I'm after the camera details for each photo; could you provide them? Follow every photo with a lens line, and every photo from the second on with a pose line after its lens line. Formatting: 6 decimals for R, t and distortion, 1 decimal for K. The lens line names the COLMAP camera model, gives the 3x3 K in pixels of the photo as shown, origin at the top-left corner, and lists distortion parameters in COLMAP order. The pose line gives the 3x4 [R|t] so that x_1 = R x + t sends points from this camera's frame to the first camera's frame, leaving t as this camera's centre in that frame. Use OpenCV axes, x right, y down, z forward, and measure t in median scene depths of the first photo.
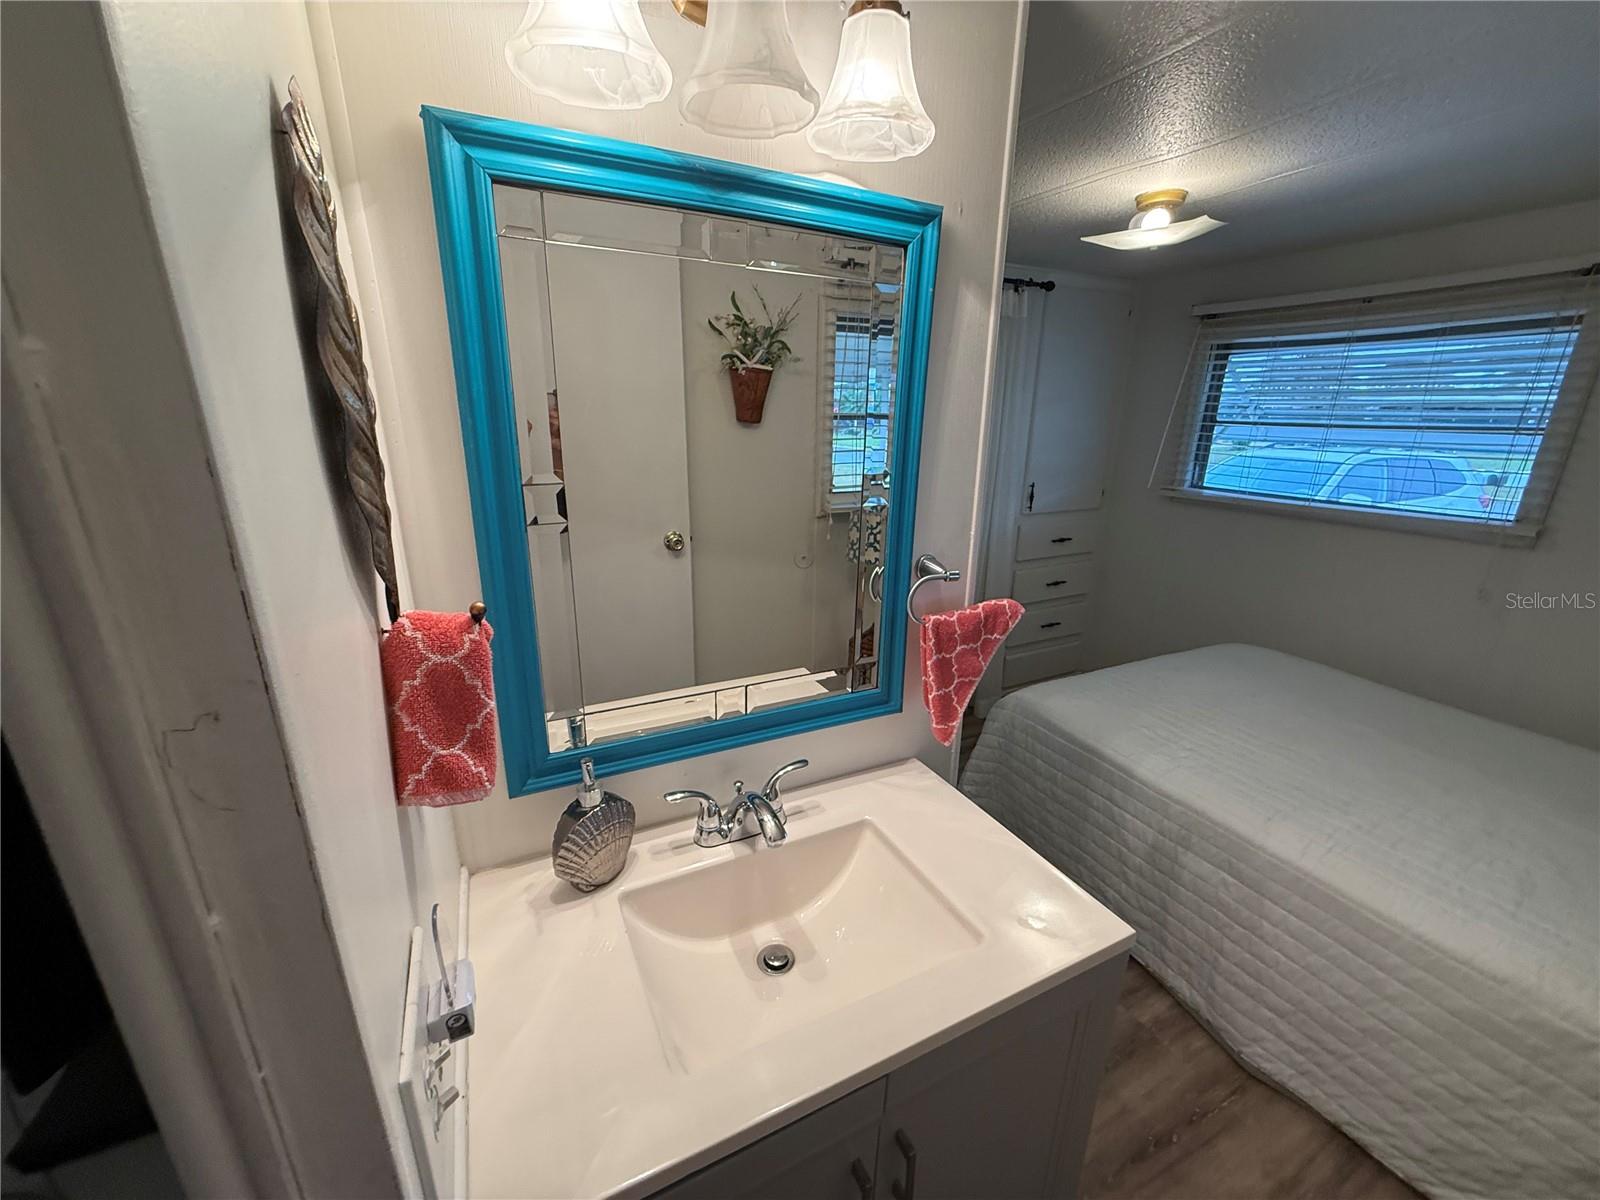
lens RADIAL K [[637.2, 0, 793.9], [0, 637.2, 603.7], [0, 0, 1]] dist [0.000985, -0.000108]
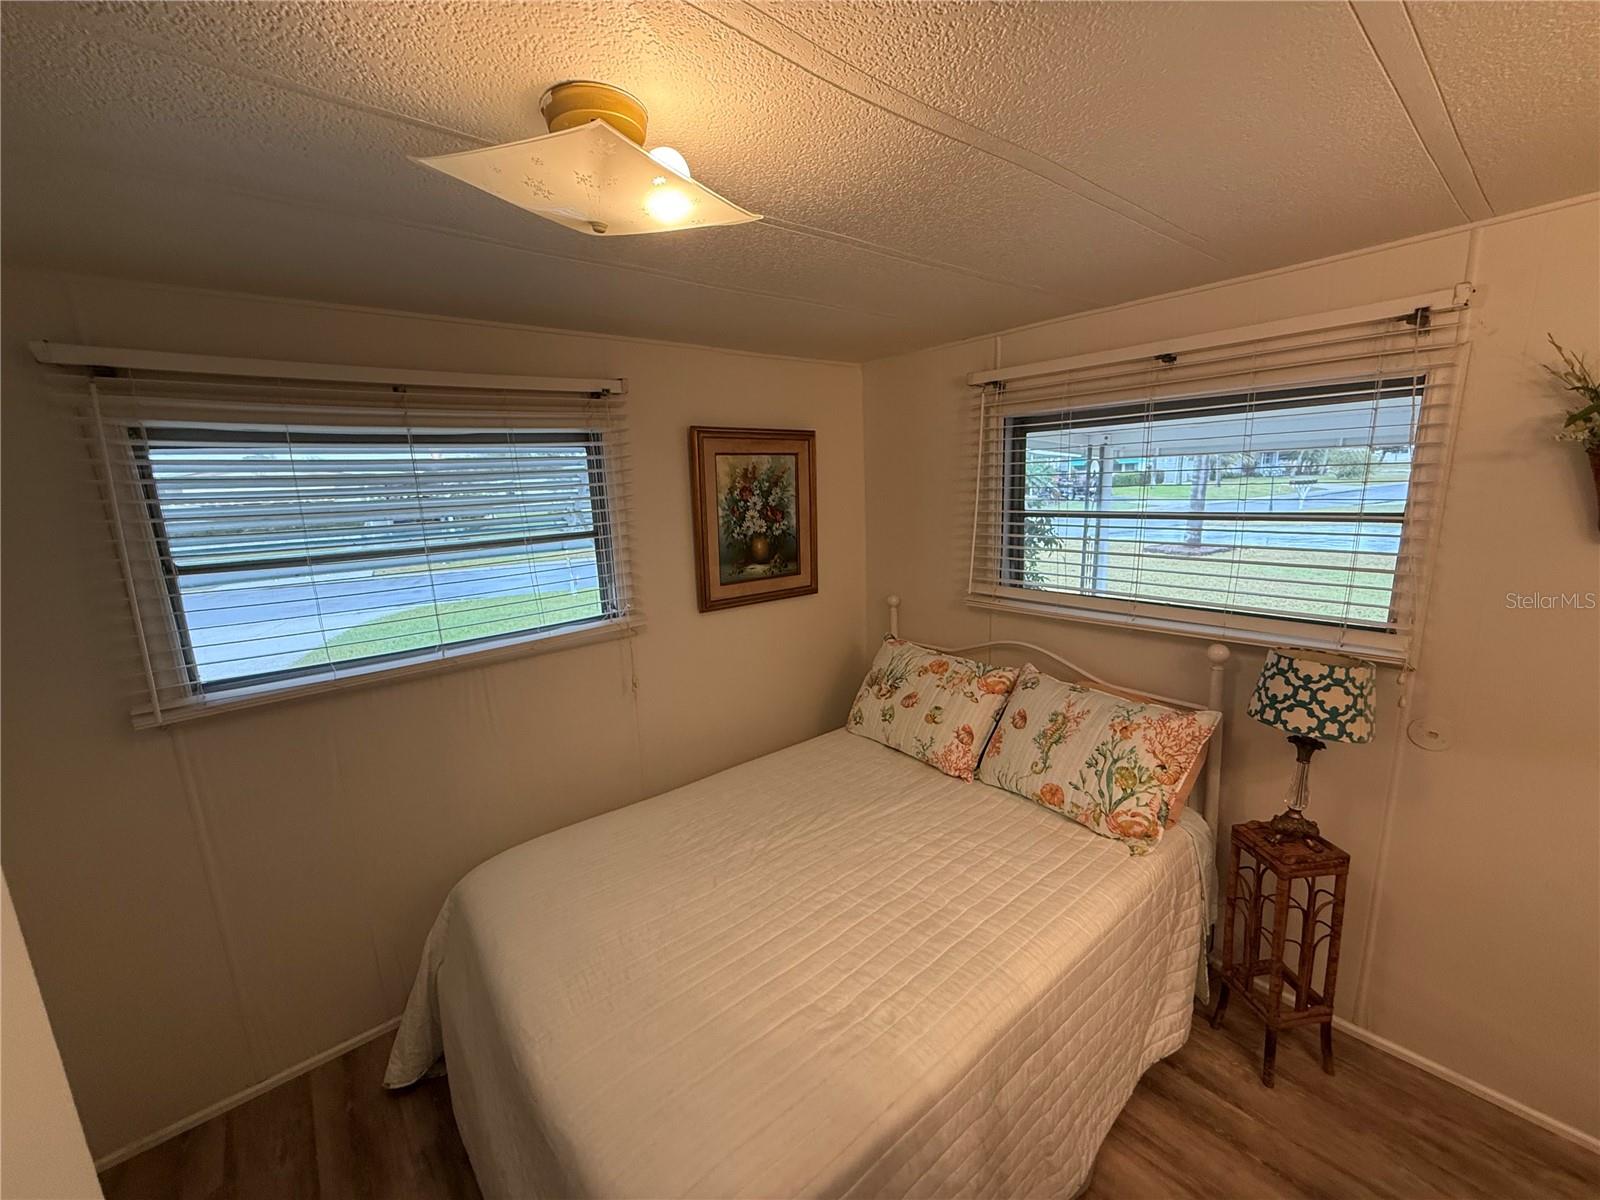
lens RADIAL K [[637.2, 0, 796.9], [0, 637.2, 600.1], [0, 0, 1]] dist [0.000985, -0.000108]
pose [[-0.231565, -0.185465, 0.954977, 0.032544], [0.323602, 0.911071, 0.255406, -0.242704], [-0.917420, 0.368175, -0.150955, 0.646492]]
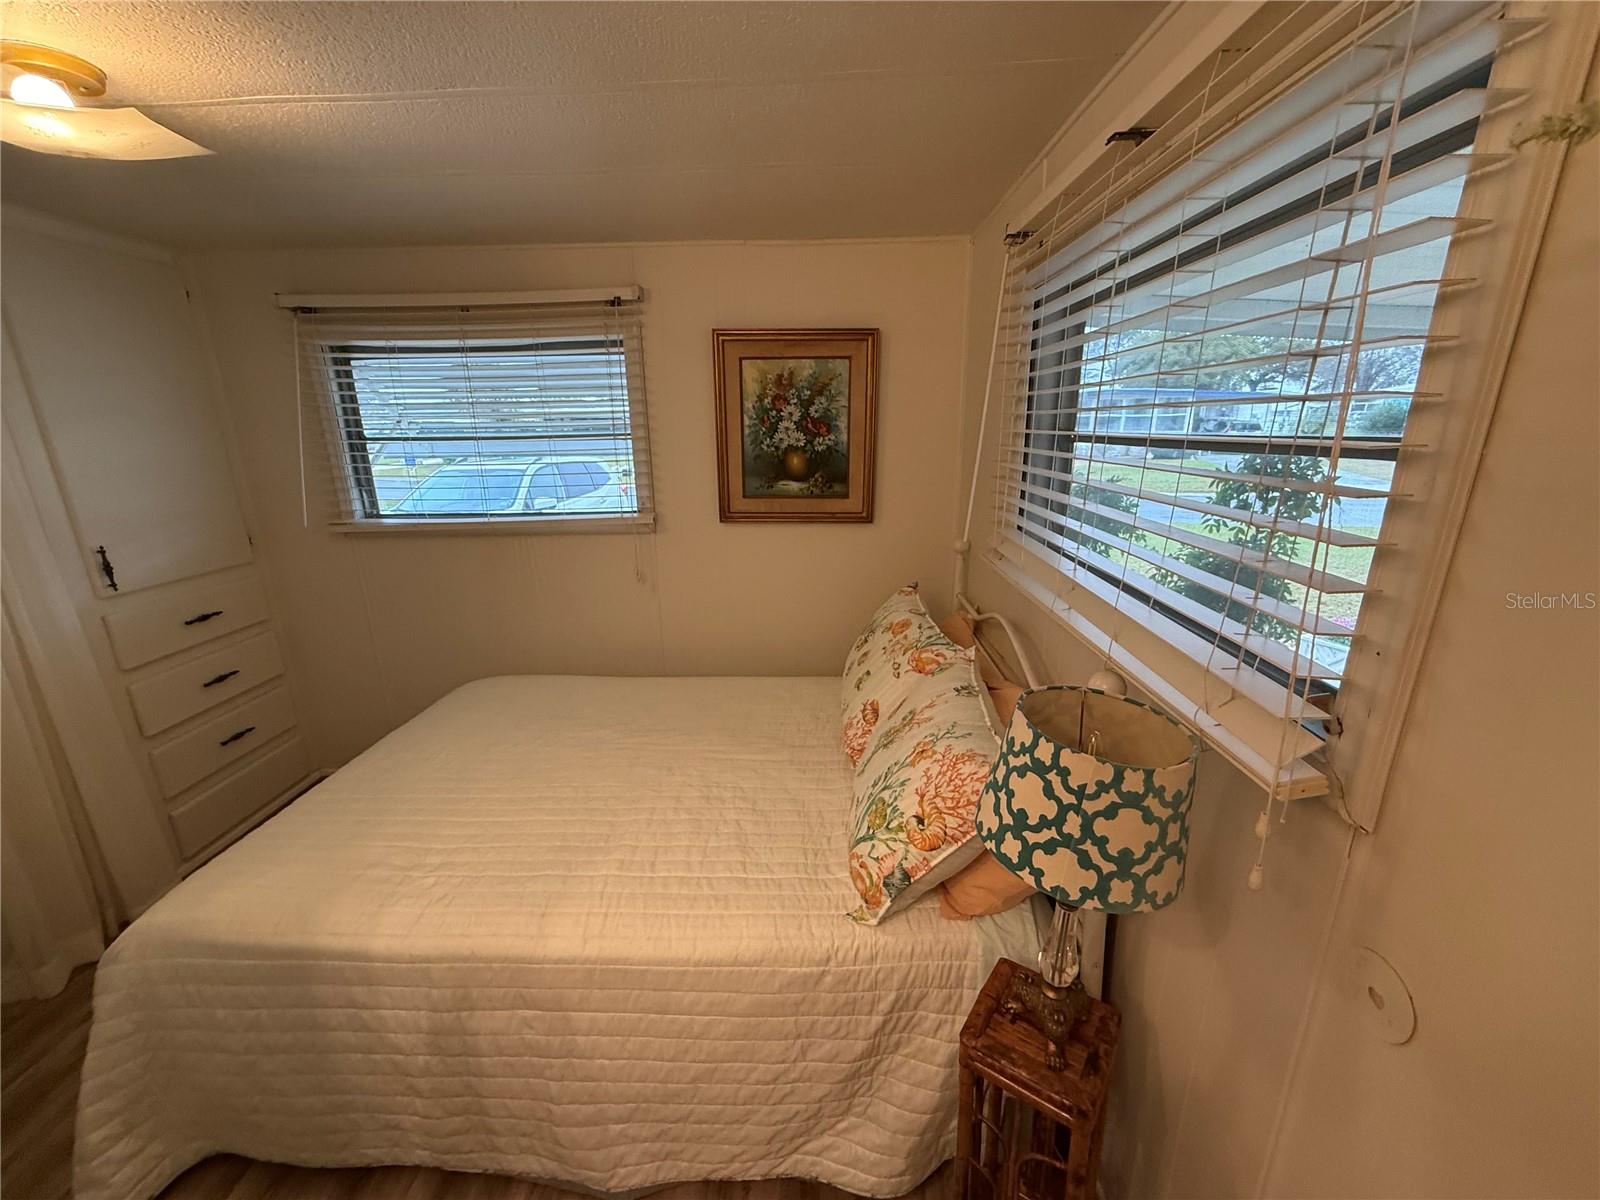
lens RADIAL K [[637.2, 0, 799.9], [0, 637.2, 601.4], [0, 0, 1]] dist [0.000985, -0.000108]
pose [[0.465749, -0.254894, 0.847412, 0.166401], [0.280218, 0.950819, 0.131987, -0.032056], [-0.839378, 0.175987, 0.514269, 0.125487]]
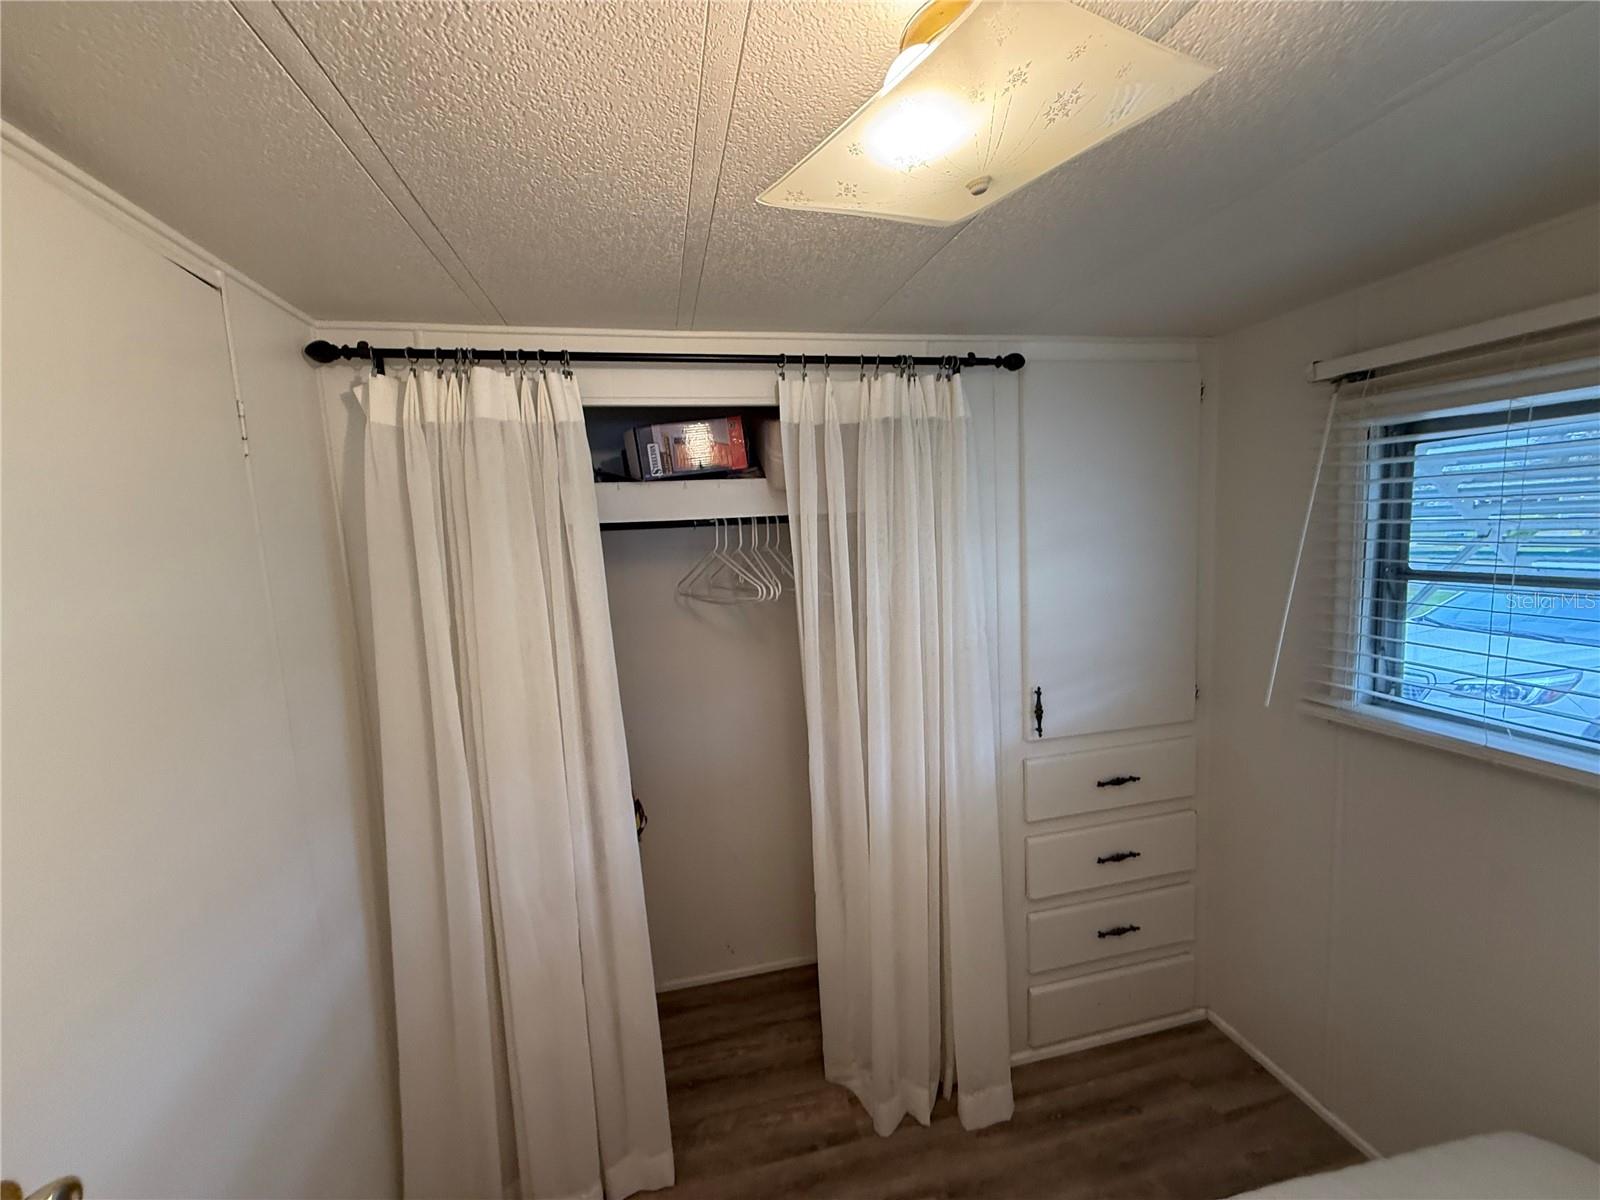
lens RADIAL K [[637.2, 0, 795.1], [0, 637.2, 600.5], [0, 0, 1]] dist [0.000985, -0.000108]
pose [[0.965113, -0.028340, -0.260296, 0.346422], [-0.019557, 0.983546, -0.179598, -0.174579], [0.261103, 0.178423, 0.948678, 0.430302]]
